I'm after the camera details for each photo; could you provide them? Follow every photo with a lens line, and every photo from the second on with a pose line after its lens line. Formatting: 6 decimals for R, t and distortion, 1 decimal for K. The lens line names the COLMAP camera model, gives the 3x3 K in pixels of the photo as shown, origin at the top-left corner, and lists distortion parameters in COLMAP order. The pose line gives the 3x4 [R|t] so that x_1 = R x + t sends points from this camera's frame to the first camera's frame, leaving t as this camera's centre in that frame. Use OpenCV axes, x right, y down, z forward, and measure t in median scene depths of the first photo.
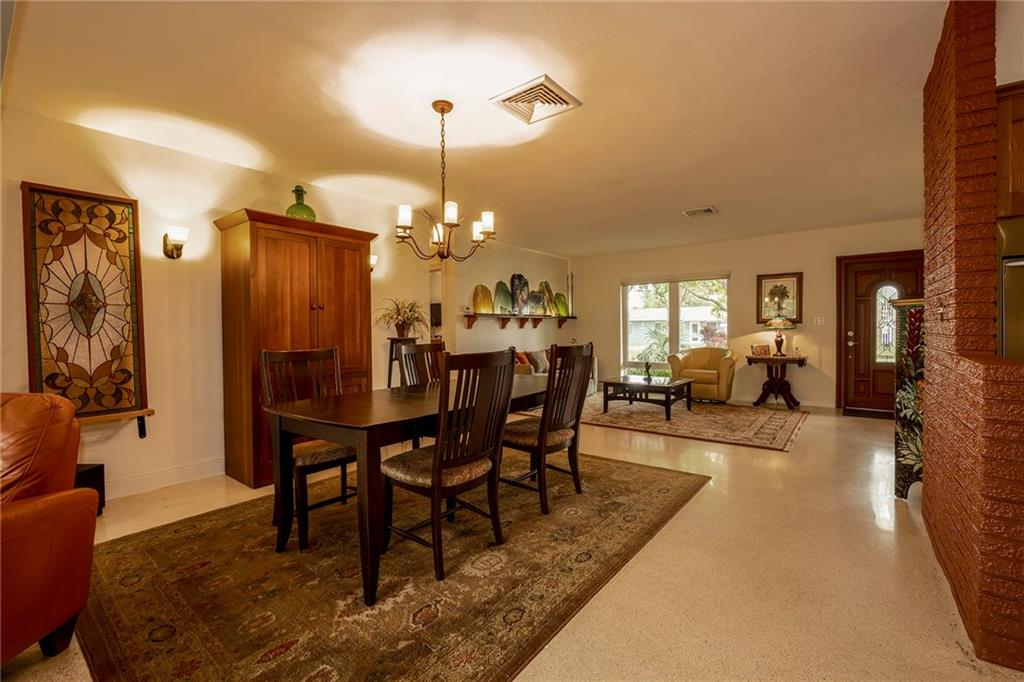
lens RADIAL K [[439.8, 0, 508.1], [0, 439.8, 337.5], [0, 0, 1]] dist [-0.017354, 0.002793]
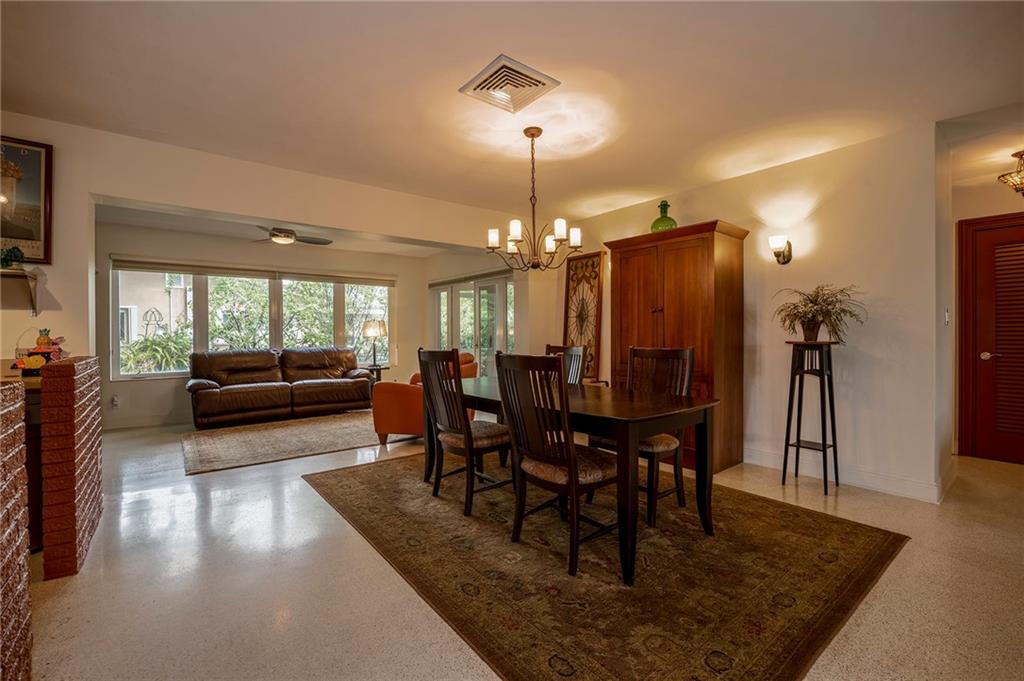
lens RADIAL K [[439.8, 0, 511.2], [0, 439.8, 335.8], [0, 0, 1]] dist [-0.017354, 0.002793]
pose [[-0.225469, 0.017967, -0.974085, 0.472106], [-0.009432, 0.999743, 0.020624, -0.016311], [0.974205, 0.013837, -0.225241, 0.593671]]
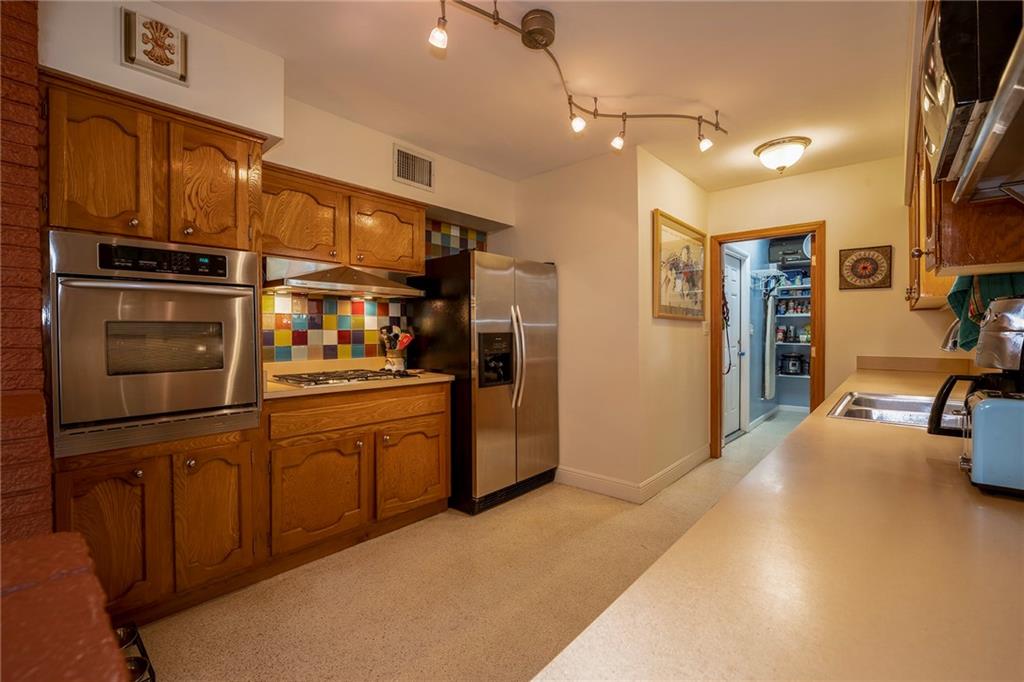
lens RADIAL K [[439.8, 0, 509.0], [0, 439.8, 336.4], [0, 0, 1]] dist [-0.017354, 0.002793]
pose [[0.062097, 0.000052, 0.998070, 0.123265], [0.023661, 0.999719, -0.001524, -0.014377], [-0.997790, 0.023710, 0.062078, 0.024754]]
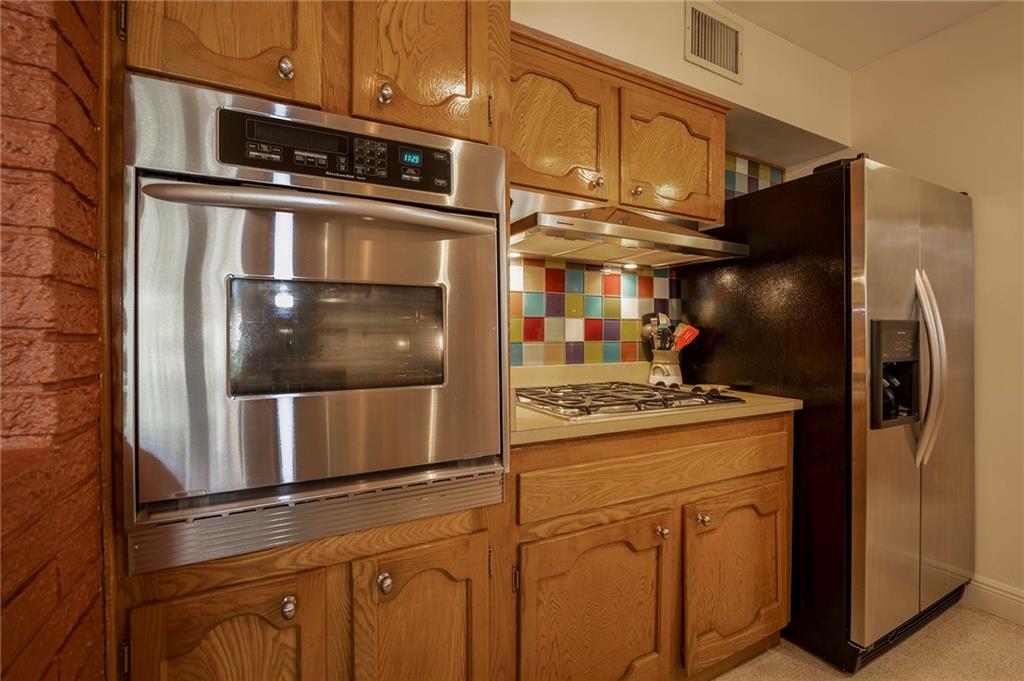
lens RADIAL K [[439.8, 0, 508.5], [0, 439.8, 336.1], [0, 0, 1]] dist [-0.017354, 0.002793]
pose [[0.417299, 0.007286, 0.908740, 0.318030], [0.014437, 0.999789, -0.014645, -0.009929], [-0.908654, 0.019231, 0.417106, 0.184639]]
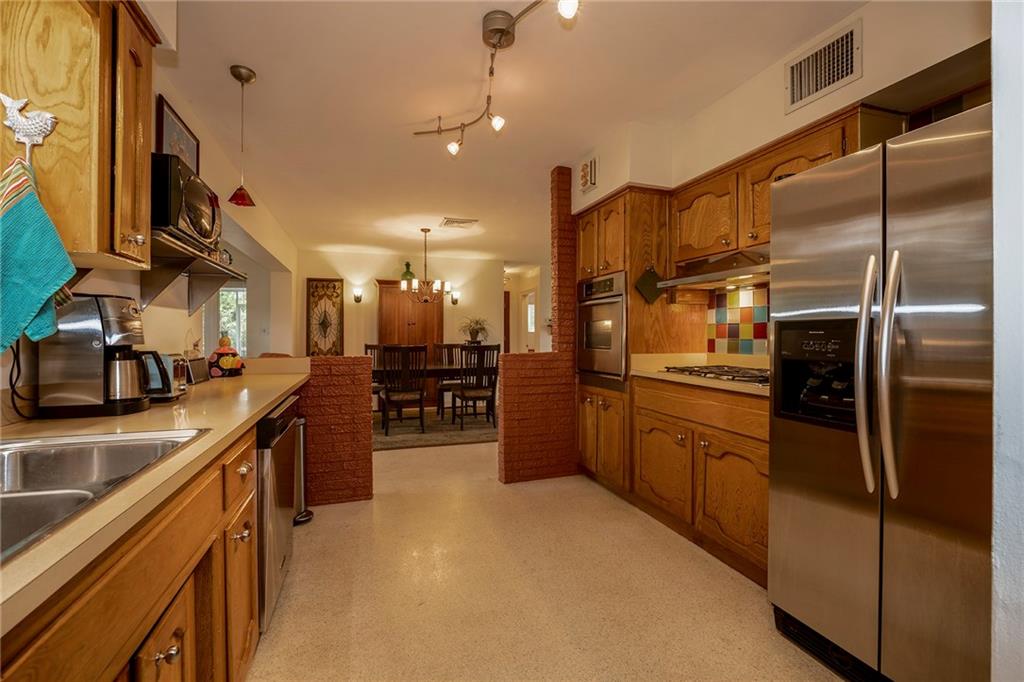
lens RADIAL K [[439.8, 0, 509.0], [0, 439.8, 336.6], [0, 0, 1]] dist [-0.017354, 0.002793]
pose [[0.836896, 0.011857, -0.547234, 0.662831], [-0.019067, 0.999790, -0.007497, -0.004101], [0.547030, 0.016709, 0.836946, -0.265938]]
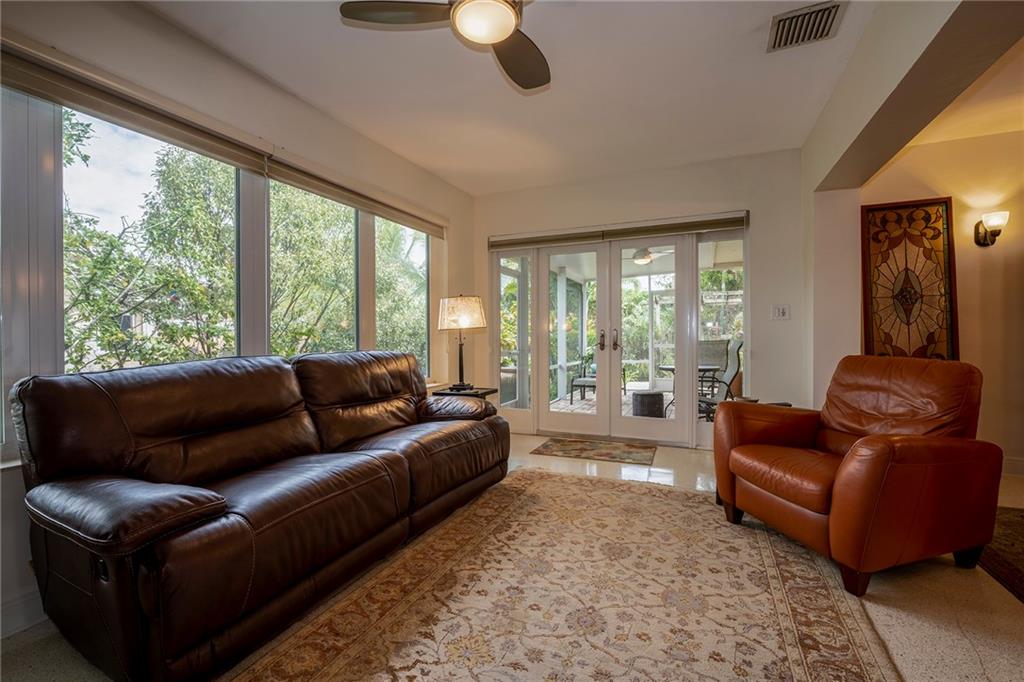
lens RADIAL K [[439.8, 0, 509.0], [0, 439.8, 335.0], [0, 0, 1]] dist [-0.017354, 0.002793]
pose [[0.245807, 0.011189, -0.969254, -0.048309], [-0.016915, 0.999831, 0.007252, 0.019929], [0.969171, 0.014612, 0.245955, -0.177579]]
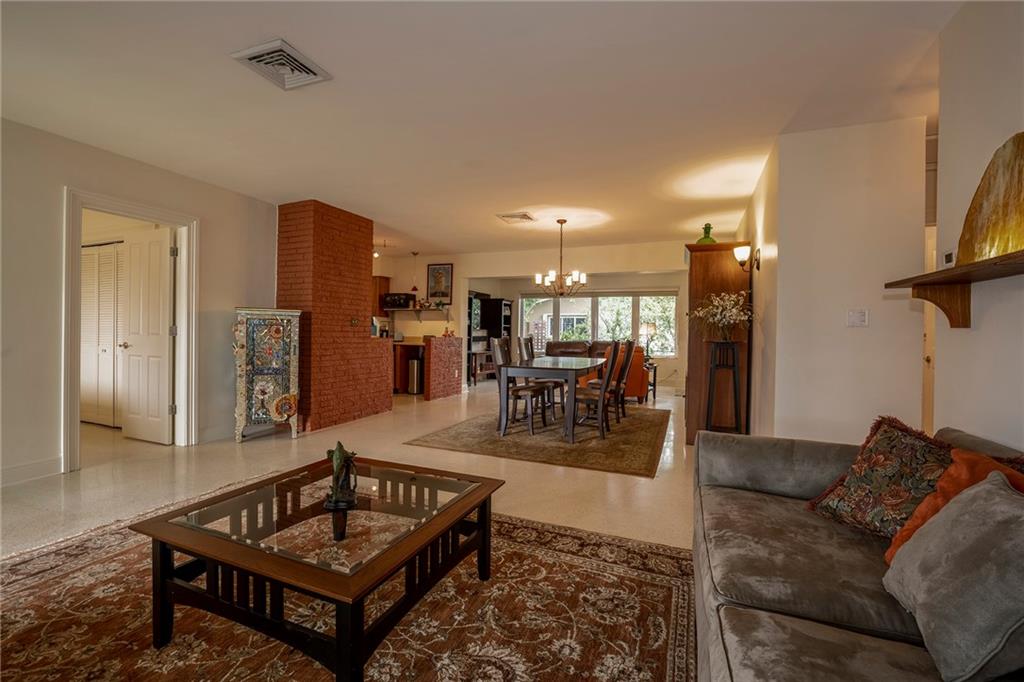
lens RADIAL K [[439.8, 0, 507.9], [0, 439.8, 335.1], [0, 0, 1]] dist [-0.017354, 0.002793]
pose [[-0.961364, -0.001463, -0.275278, 0.324340], [-0.009130, 0.999605, 0.026572, -0.024025], [0.275130, 0.028059, -0.960997, 1.441809]]
